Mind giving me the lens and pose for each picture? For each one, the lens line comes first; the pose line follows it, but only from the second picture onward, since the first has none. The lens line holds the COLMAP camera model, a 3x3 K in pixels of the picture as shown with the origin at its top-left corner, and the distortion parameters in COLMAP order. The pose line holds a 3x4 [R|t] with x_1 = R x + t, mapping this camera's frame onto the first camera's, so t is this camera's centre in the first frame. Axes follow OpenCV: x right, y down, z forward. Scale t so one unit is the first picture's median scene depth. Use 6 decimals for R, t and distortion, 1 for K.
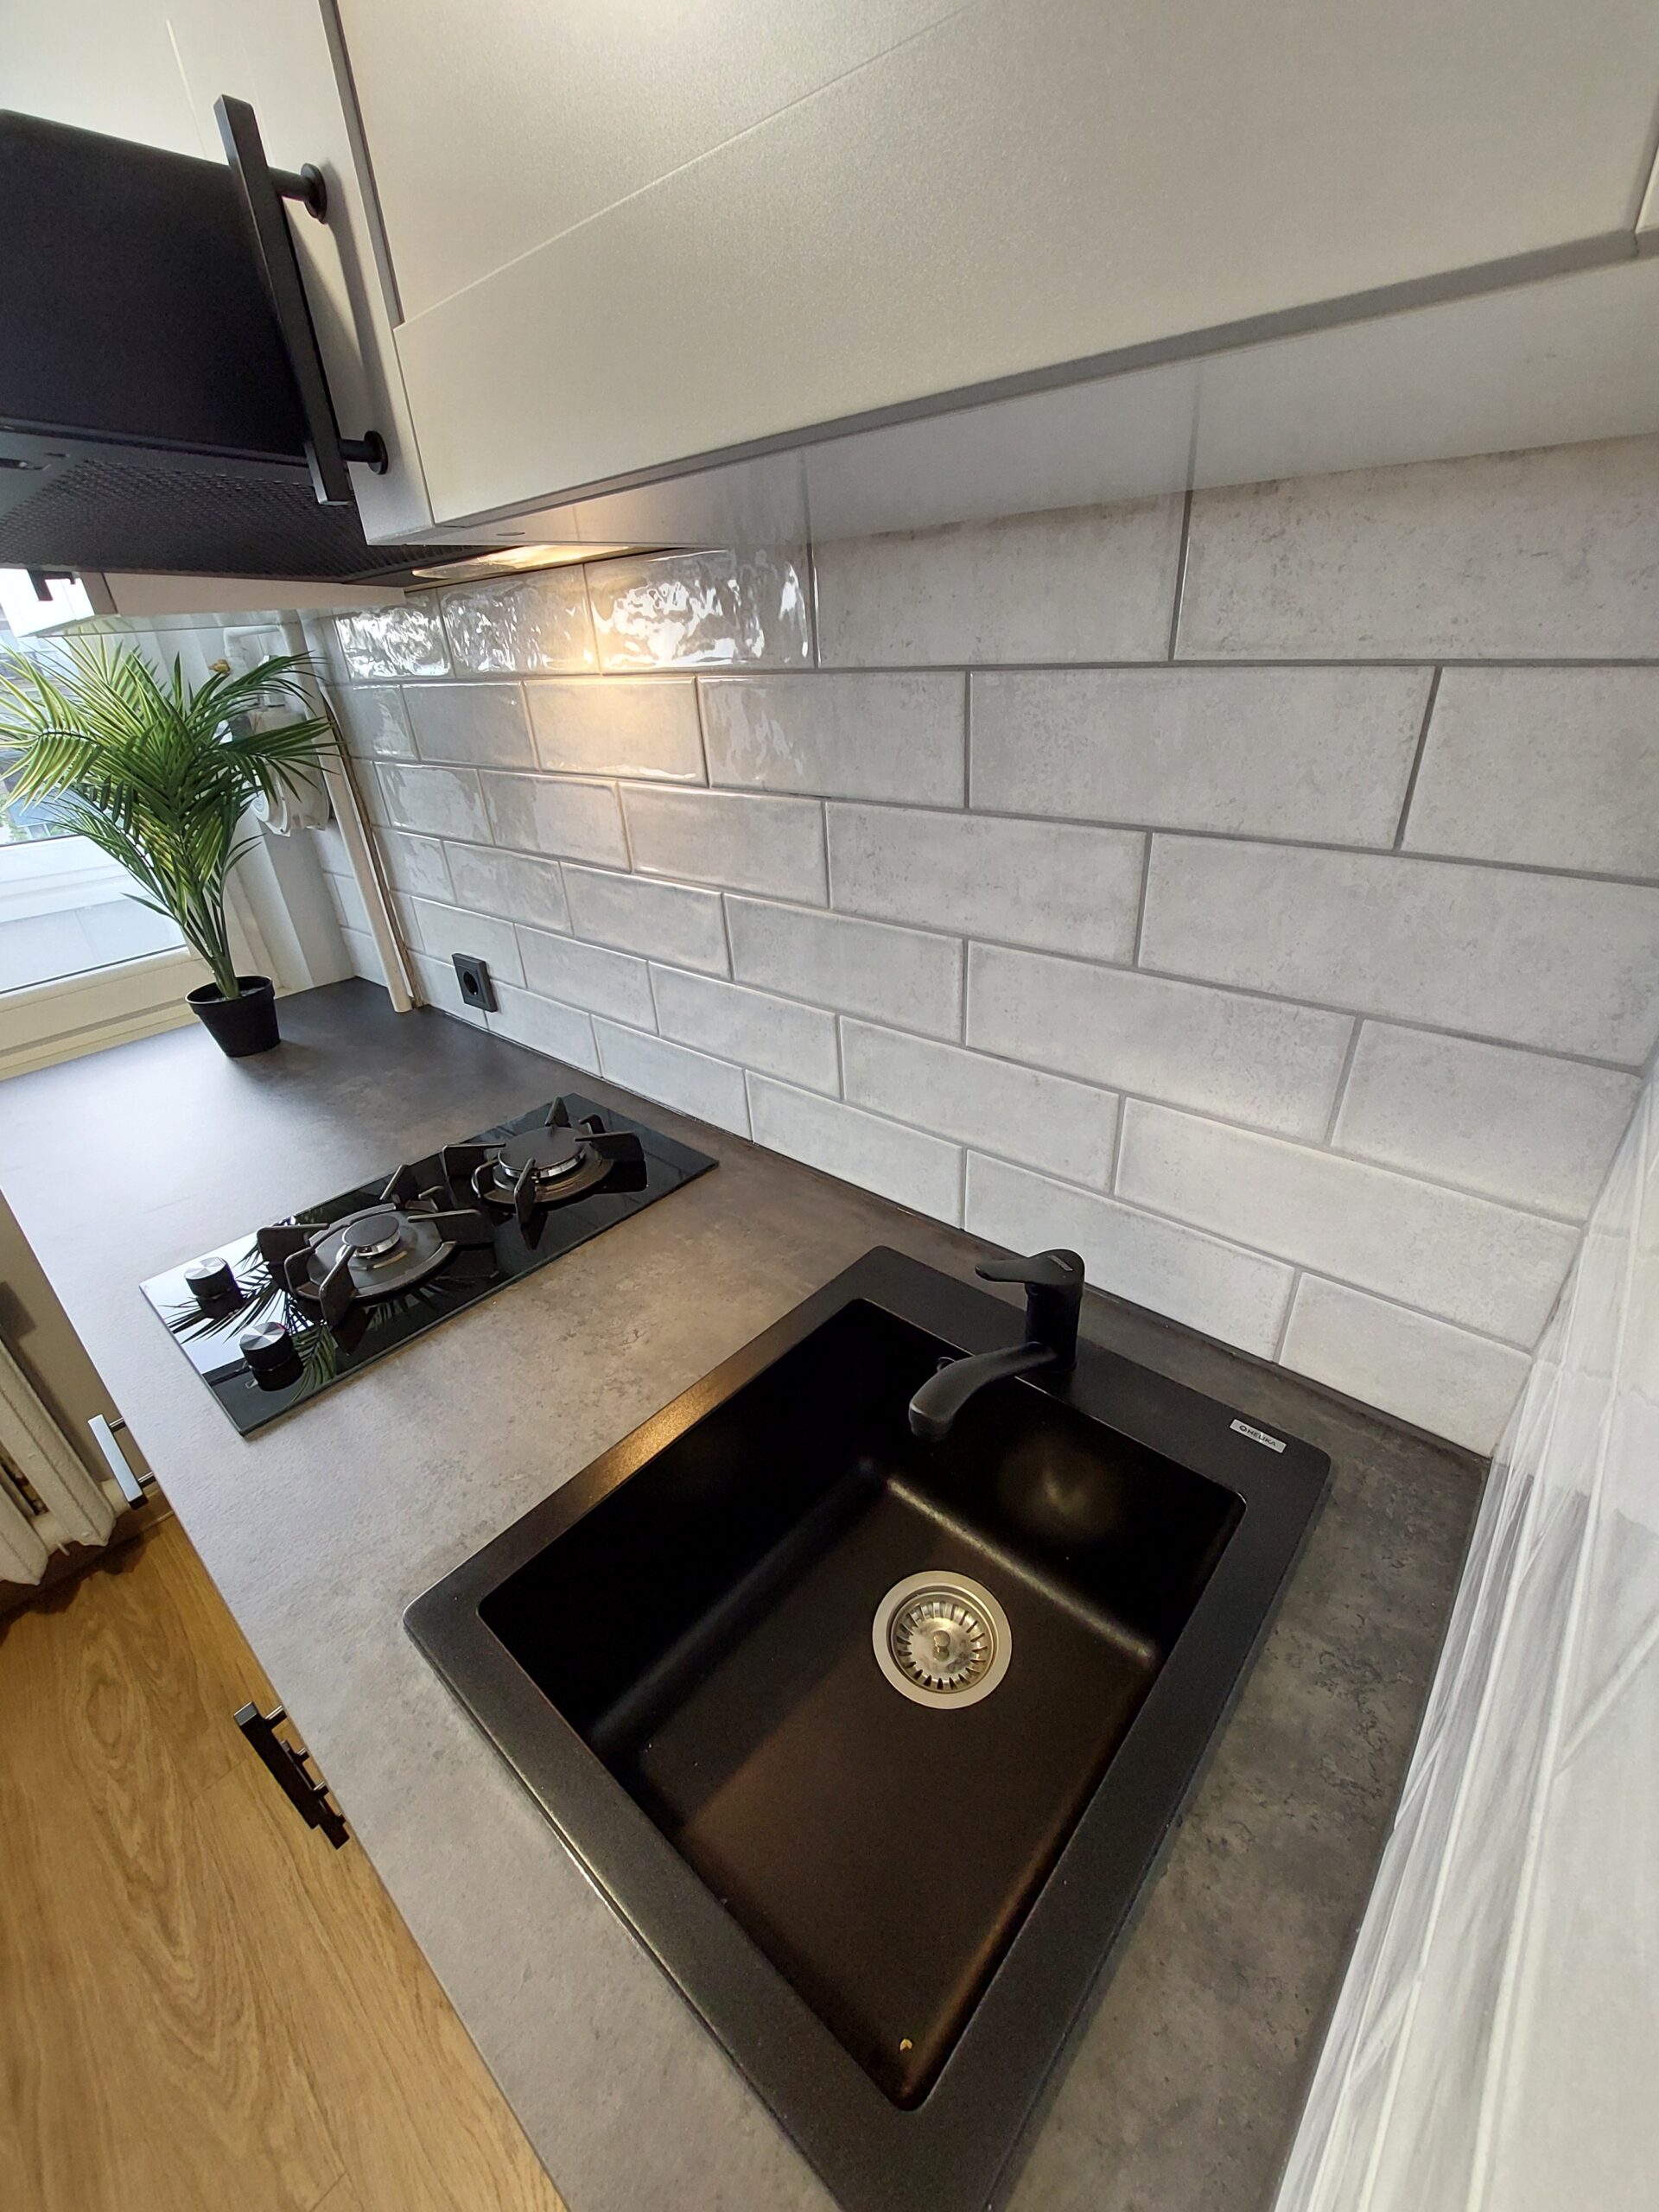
lens RADIAL K [[897.0, 0, 830.7], [0, 897.0, 1111.8], [0, 0, 1]] dist [-0.016855, 0.000154]
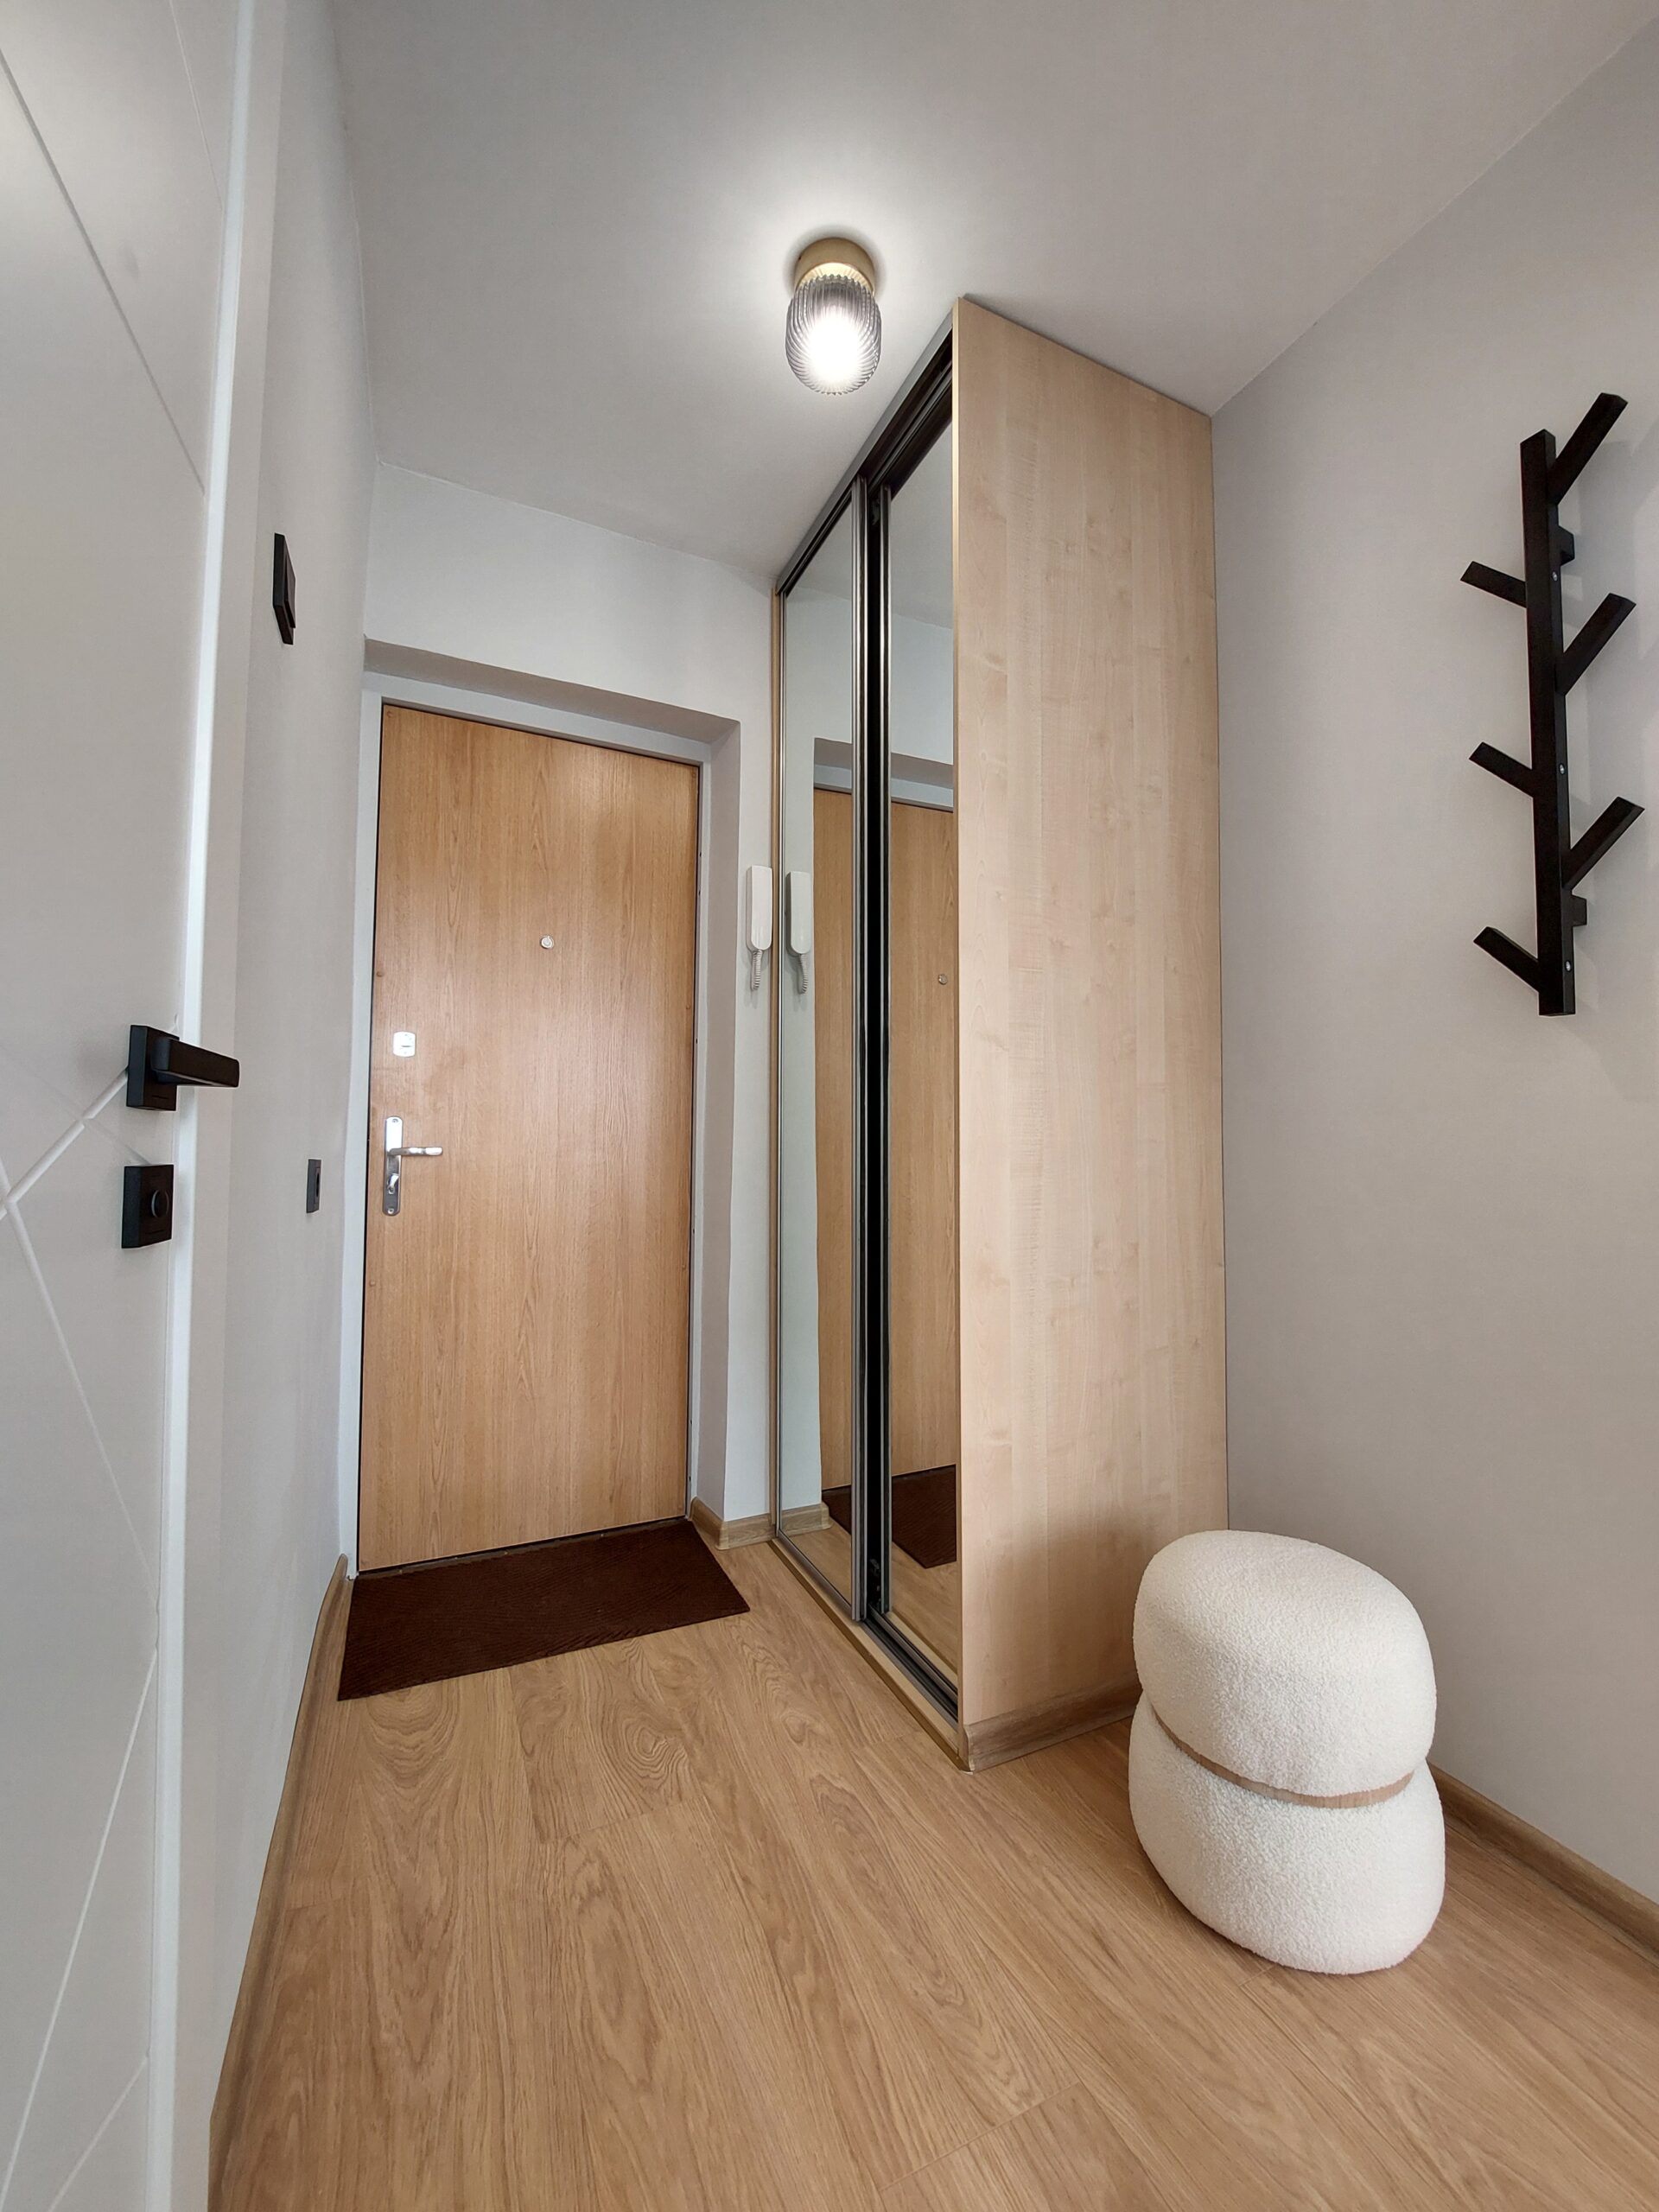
lens RADIAL K [[897.0, 0, 833.1], [0, 897.0, 1108.1], [0, 0, 1]] dist [-0.016855, 0.000154]
pose [[-0.913359, 0.066237, 0.401732, -1.278121], [0.231737, 0.895843, 0.379161, -0.107726], [-0.334774, 0.439407, -0.833576, 1.217401]]
